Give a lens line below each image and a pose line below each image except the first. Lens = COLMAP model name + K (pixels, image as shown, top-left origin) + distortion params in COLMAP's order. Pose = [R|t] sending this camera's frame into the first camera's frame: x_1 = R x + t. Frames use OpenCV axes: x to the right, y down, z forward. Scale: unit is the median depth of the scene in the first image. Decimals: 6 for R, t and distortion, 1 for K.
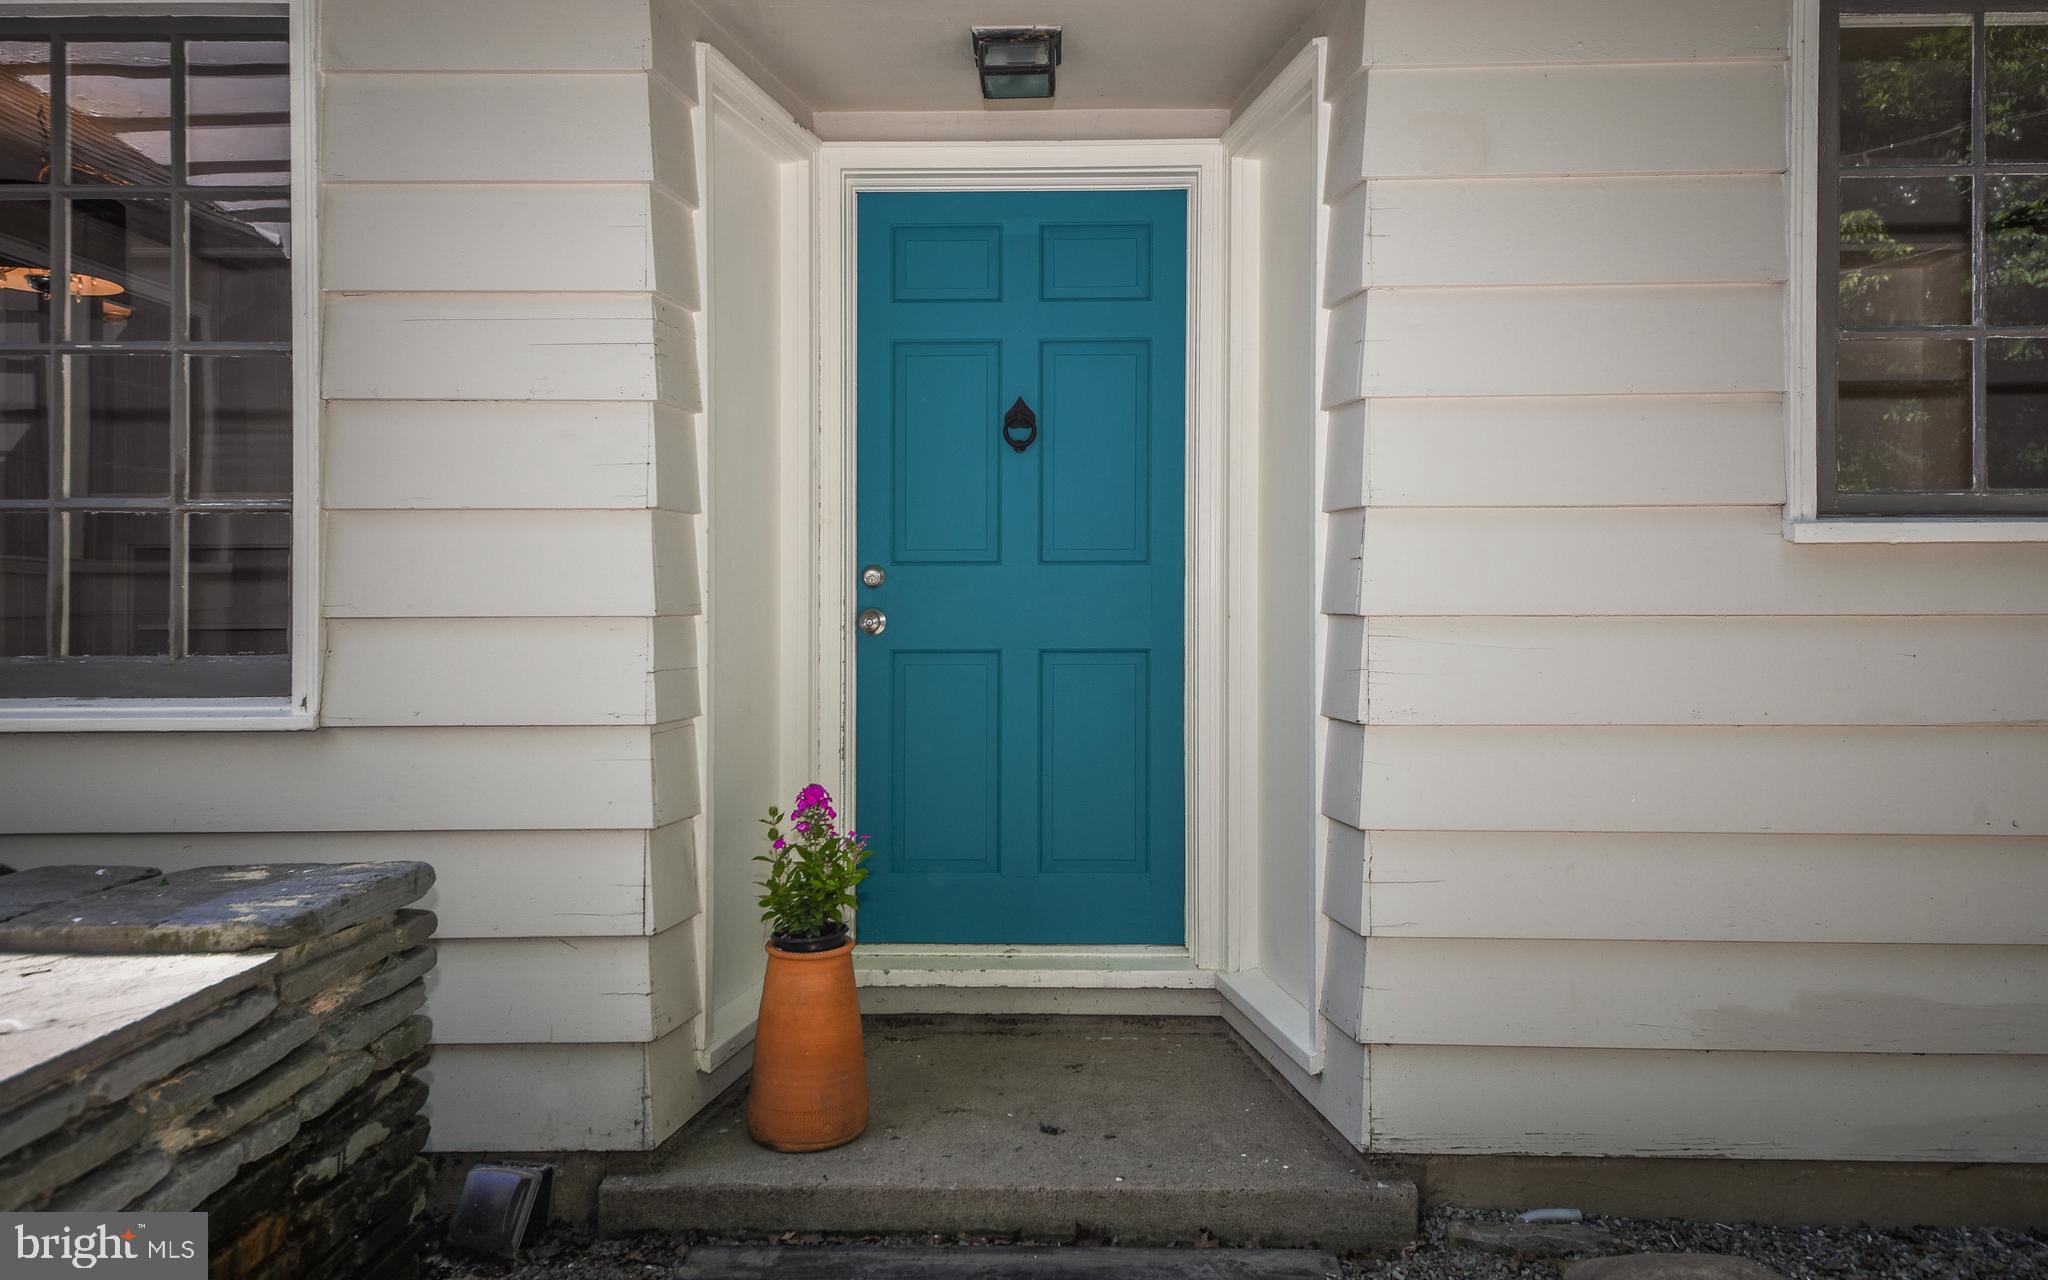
lens RADIAL K [[1404.7, 0, 1058.6], [0, 1404.7, 595.6], [0, 0, 1]] dist [0.081358, -0.057635]
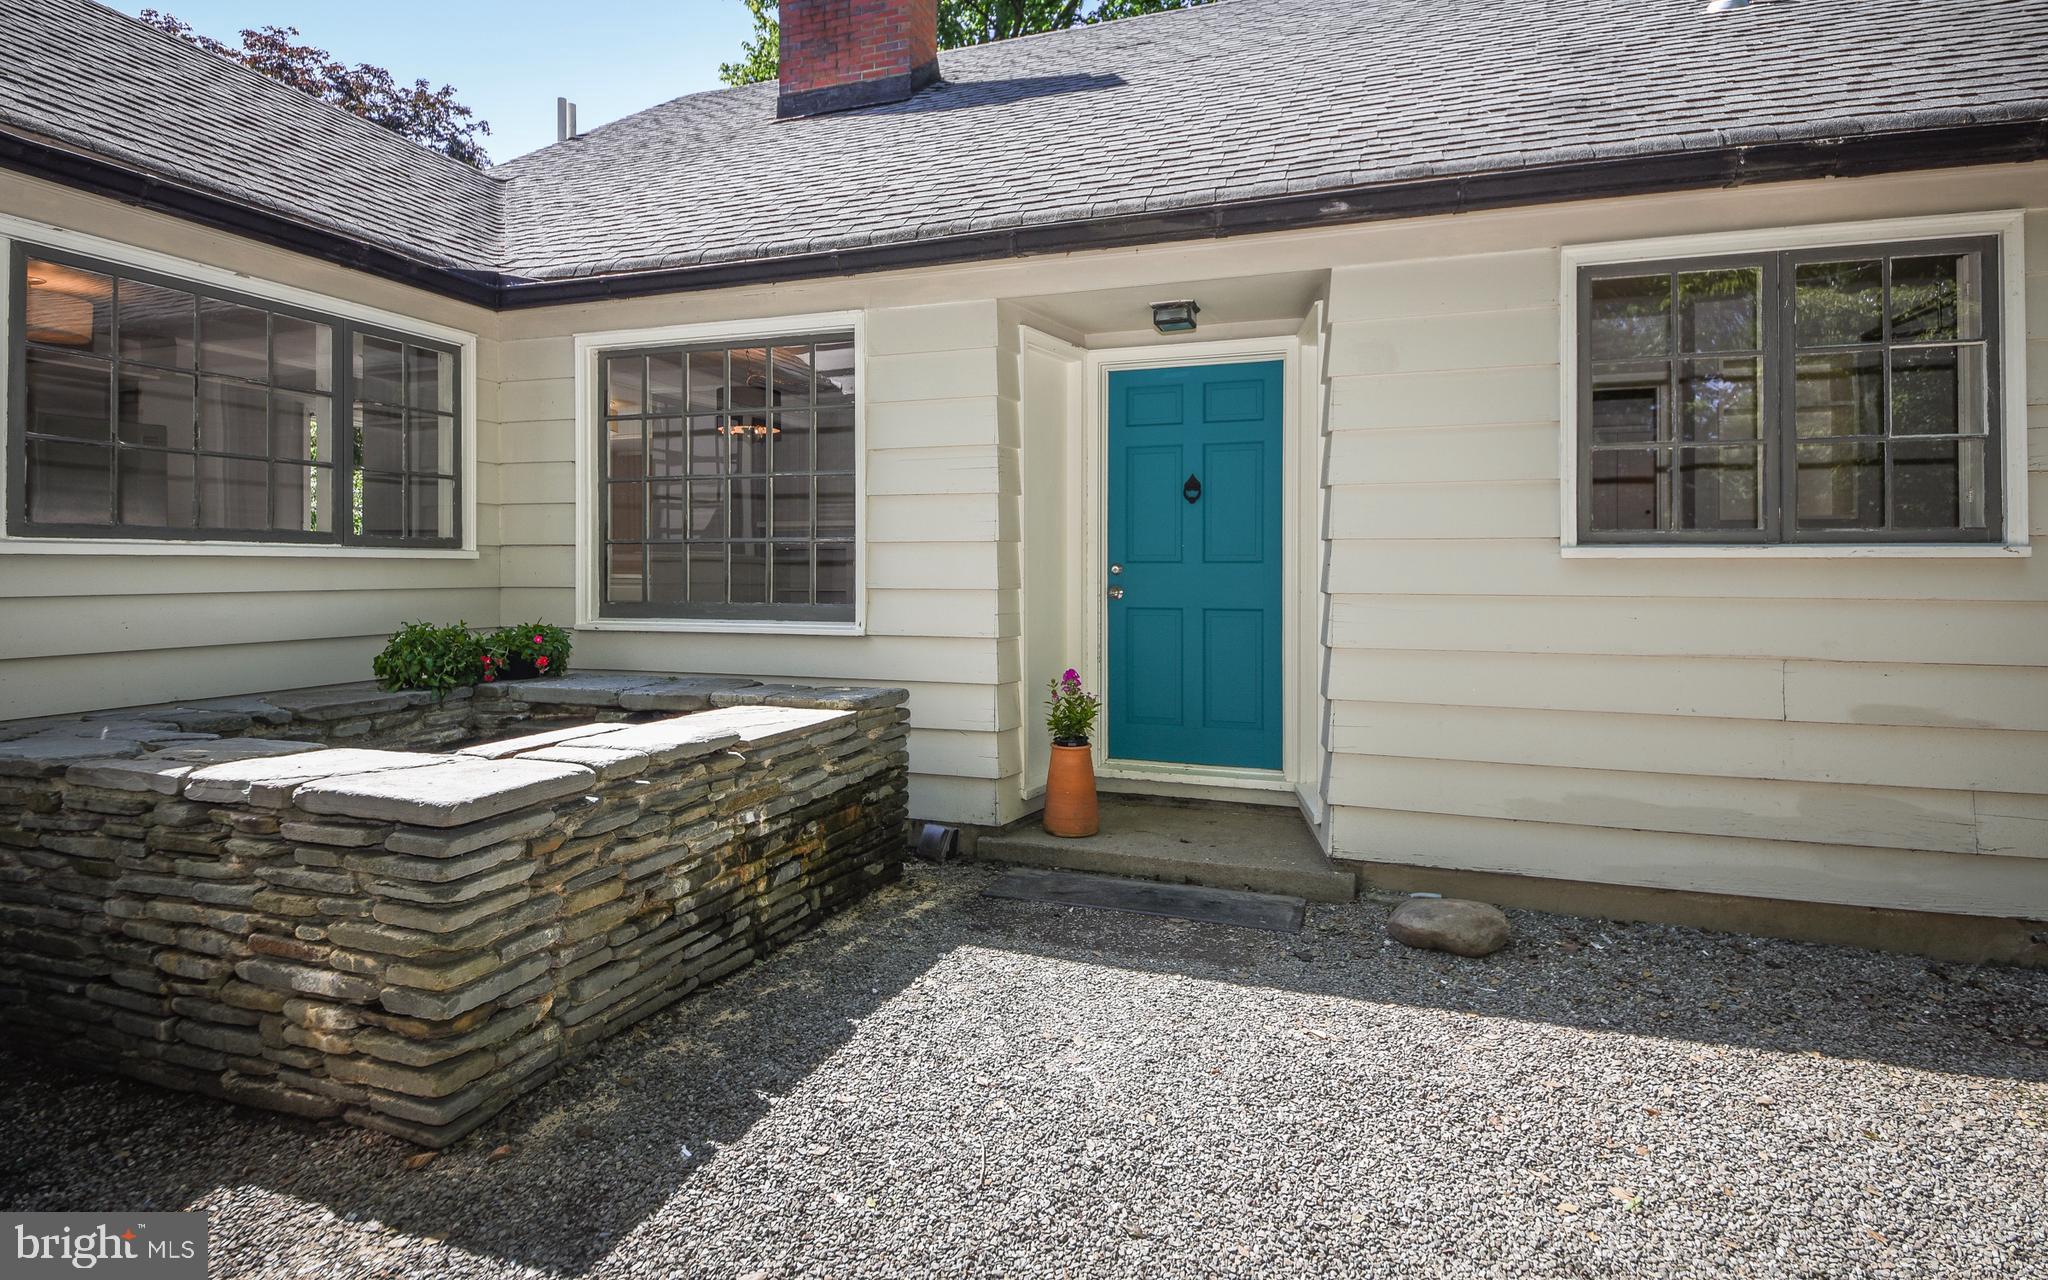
lens RADIAL K [[1078.3, 0, 1024.0], [0, 1078.3, 640.0], [0, 0, 1]] dist [-0.001196, -0.000204]
pose [[0.949927, 0.026495, -0.311347, 0.273507], [-0.005744, 0.997711, 0.067377, -0.020062], [0.312420, -0.062214, 0.947905, -0.580747]]
